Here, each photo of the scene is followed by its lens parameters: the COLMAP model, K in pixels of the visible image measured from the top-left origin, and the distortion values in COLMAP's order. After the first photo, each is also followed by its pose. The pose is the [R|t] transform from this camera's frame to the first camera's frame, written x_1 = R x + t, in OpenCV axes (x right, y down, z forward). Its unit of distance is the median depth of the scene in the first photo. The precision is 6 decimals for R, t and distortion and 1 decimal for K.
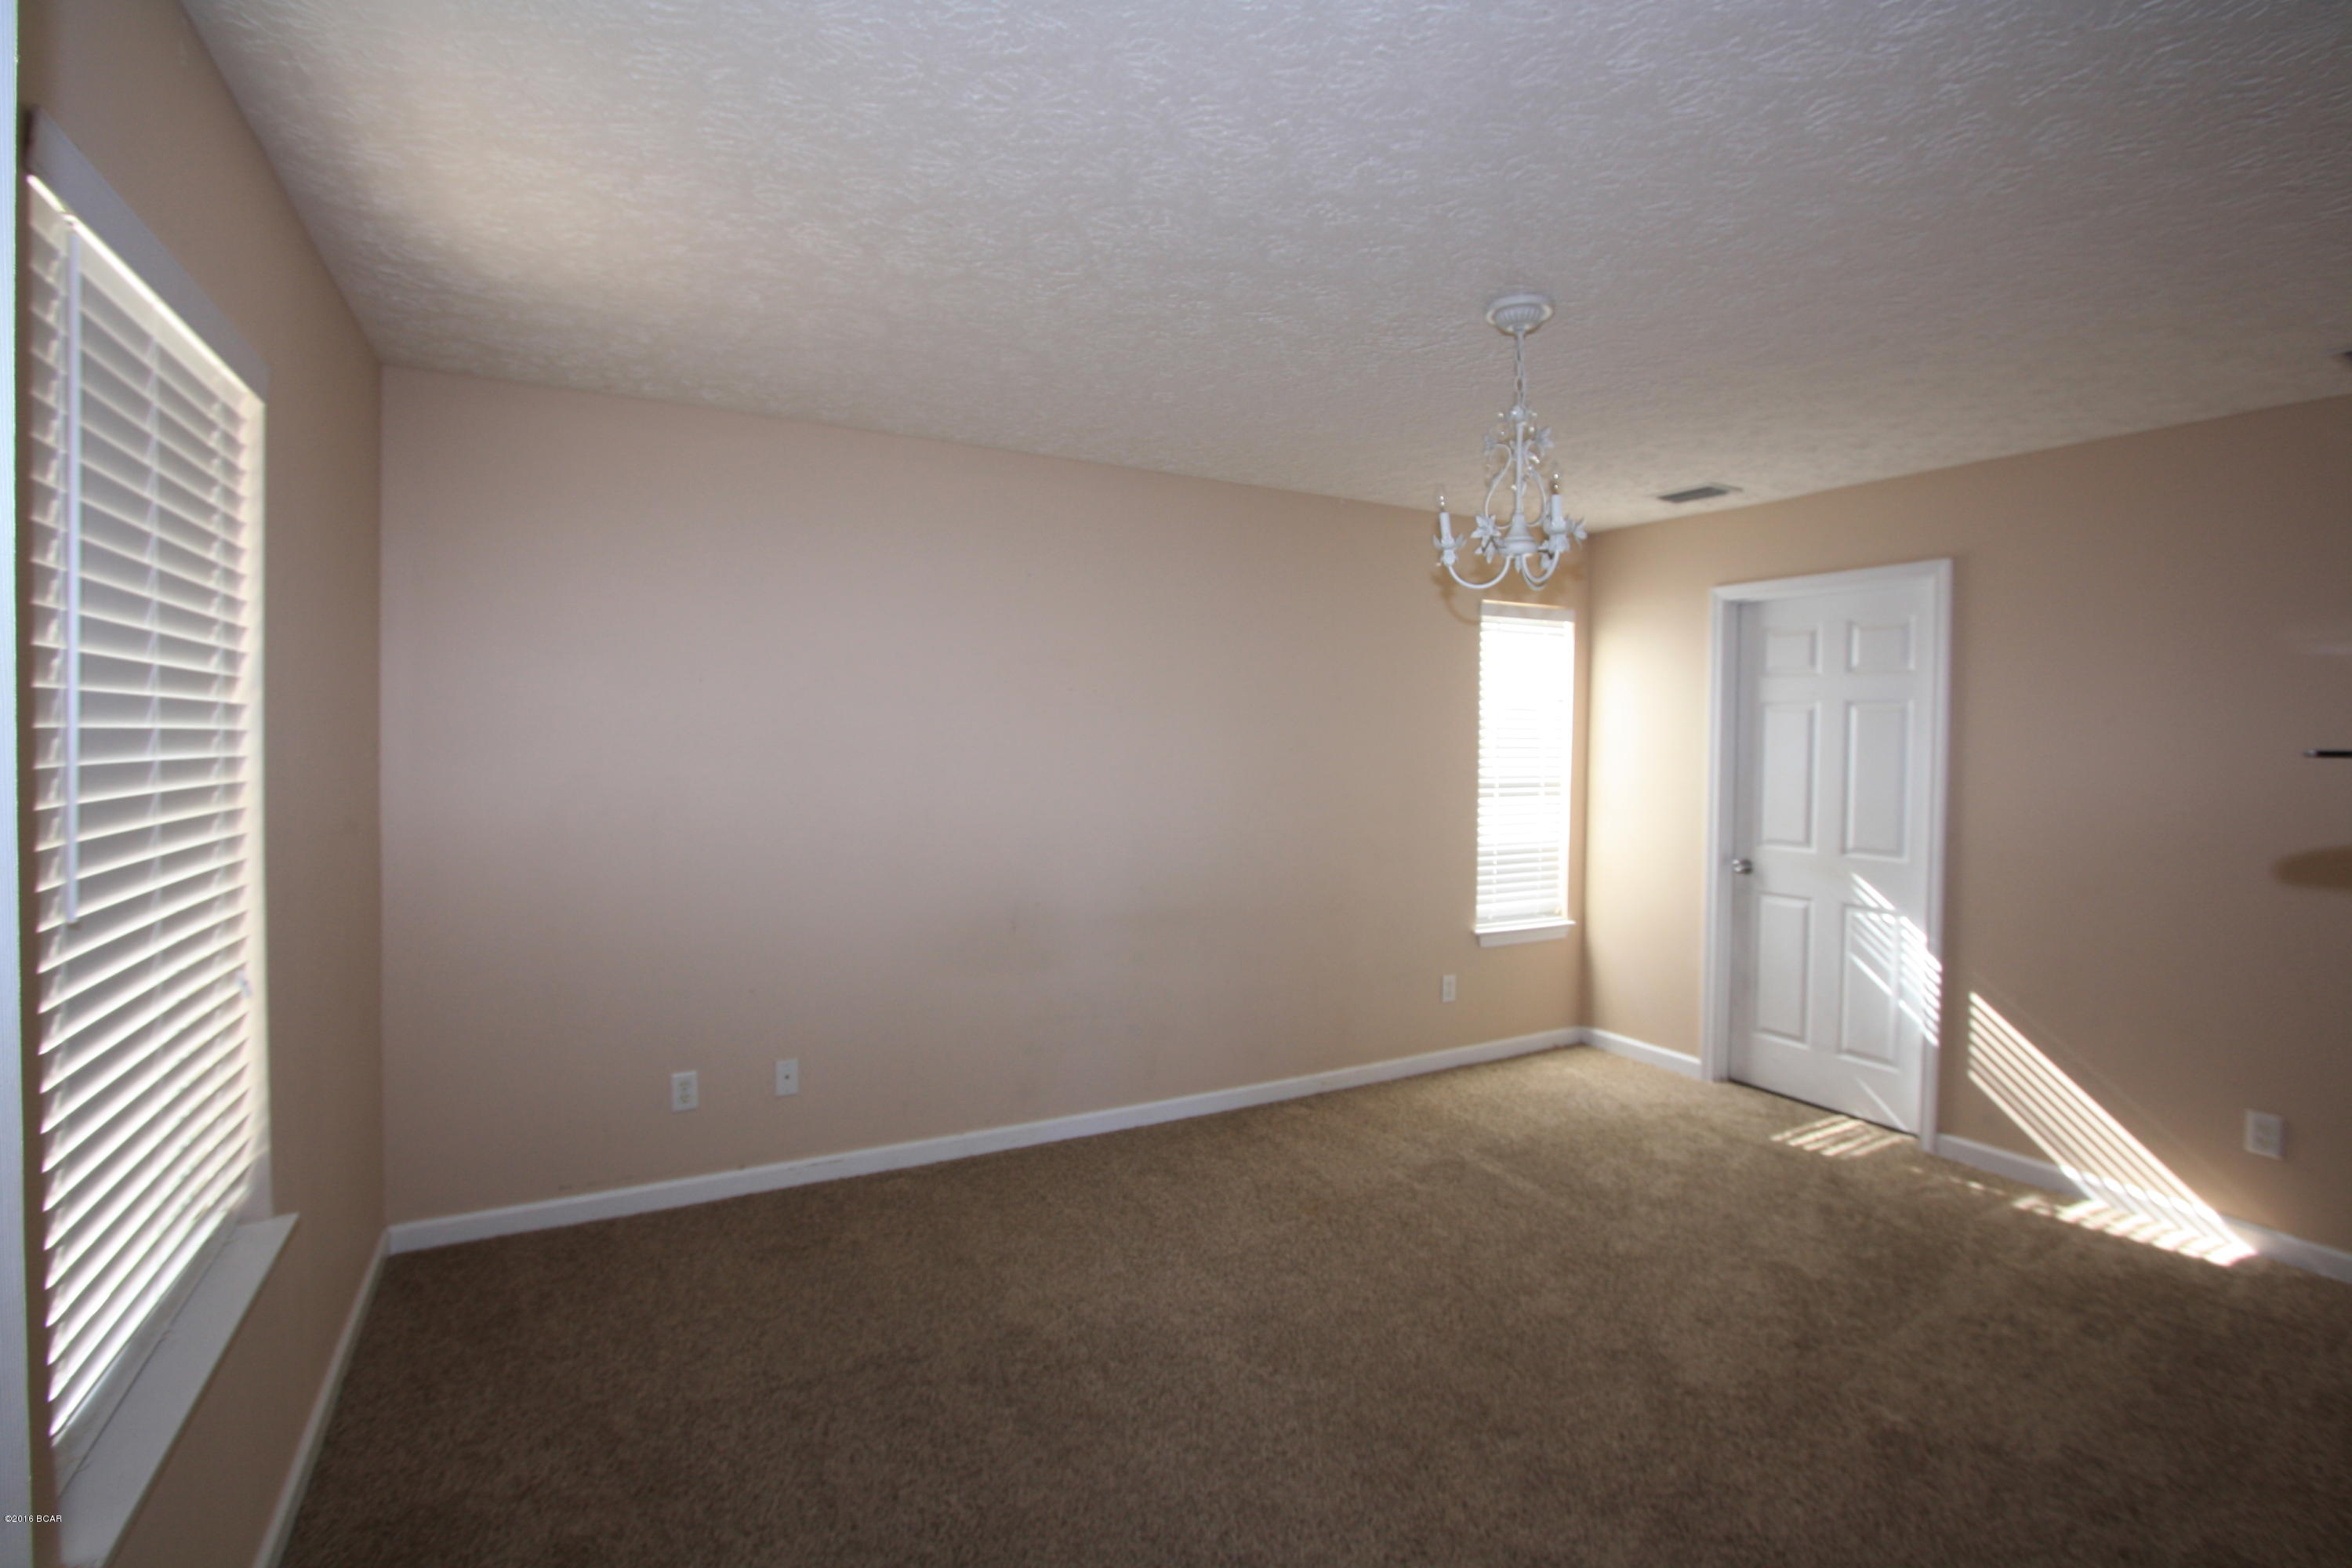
lens RADIAL K [[1105.2, 0, 1207.5], [0, 1105.2, 760.3], [0, 0, 1]] dist [-0.018637, 0.002019]
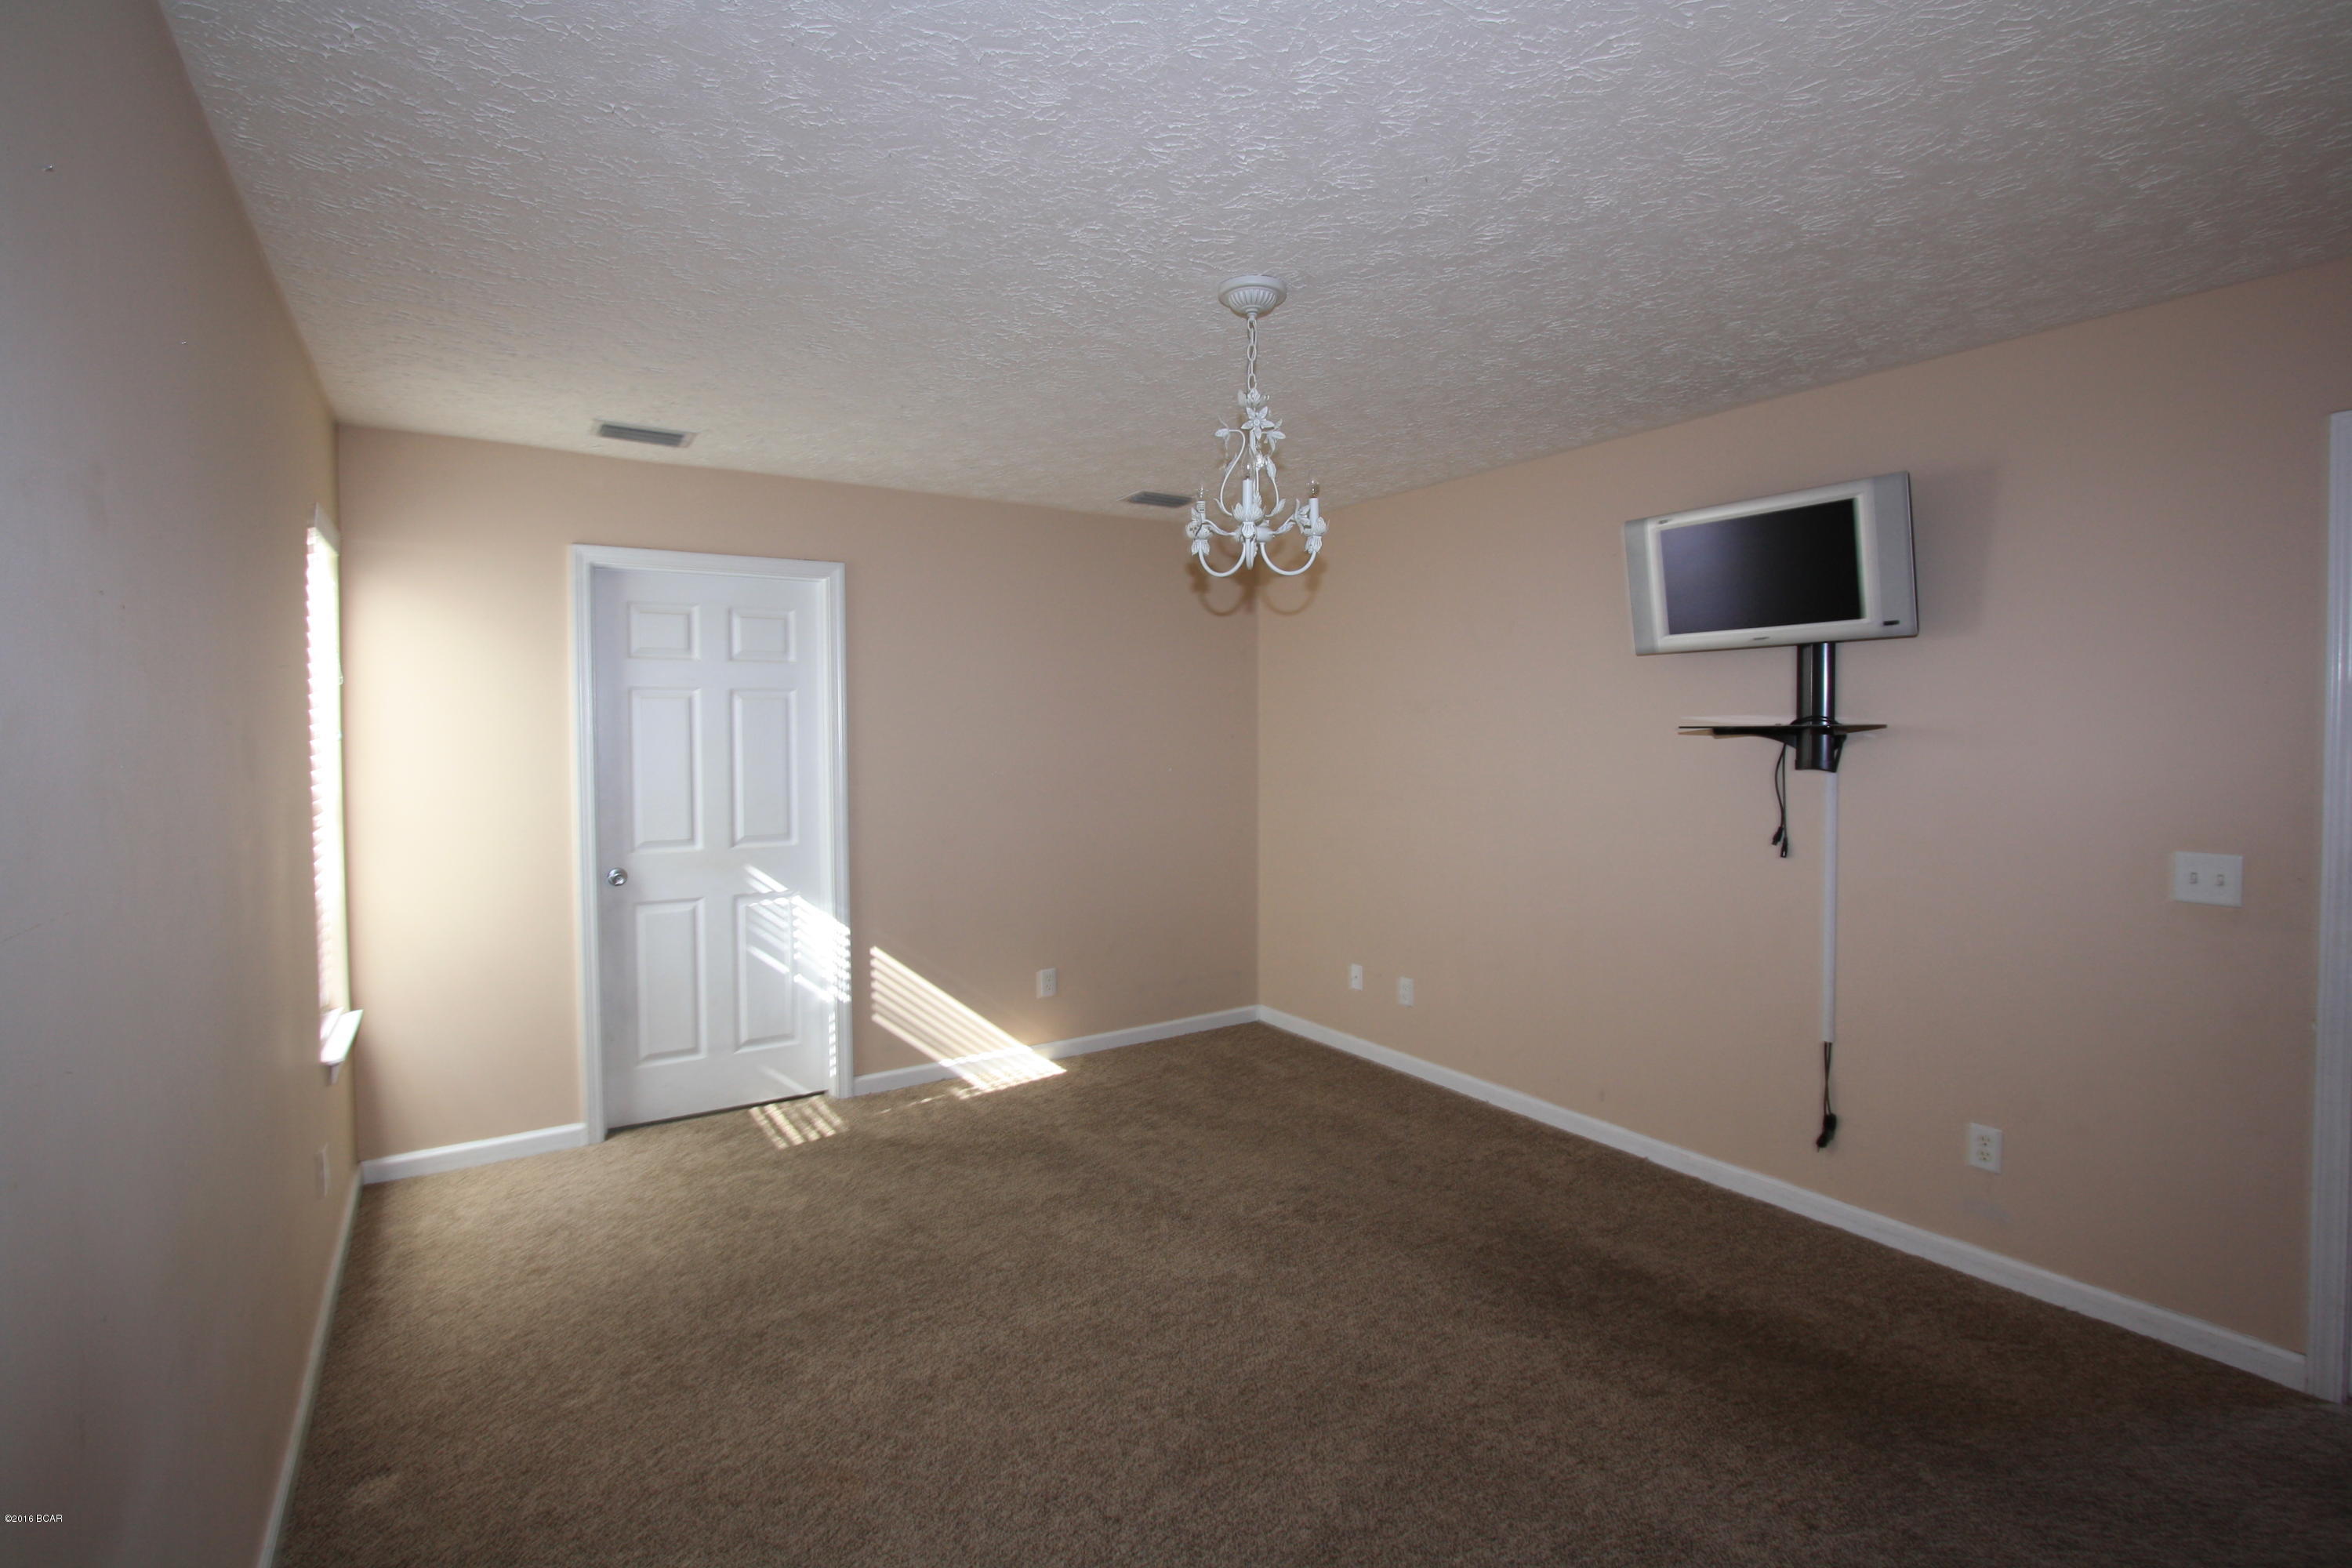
lens RADIAL K [[1105.2, 0, 1207.5], [0, 1105.2, 760.3], [0, 0, 1]] dist [-0.018637, 0.002019]
pose [[-0.080404, -0.052028, 0.995404, -0.452847], [0.018741, 0.998381, 0.053697, -0.037719], [-0.996586, 0.022972, -0.079299, 0.696564]]
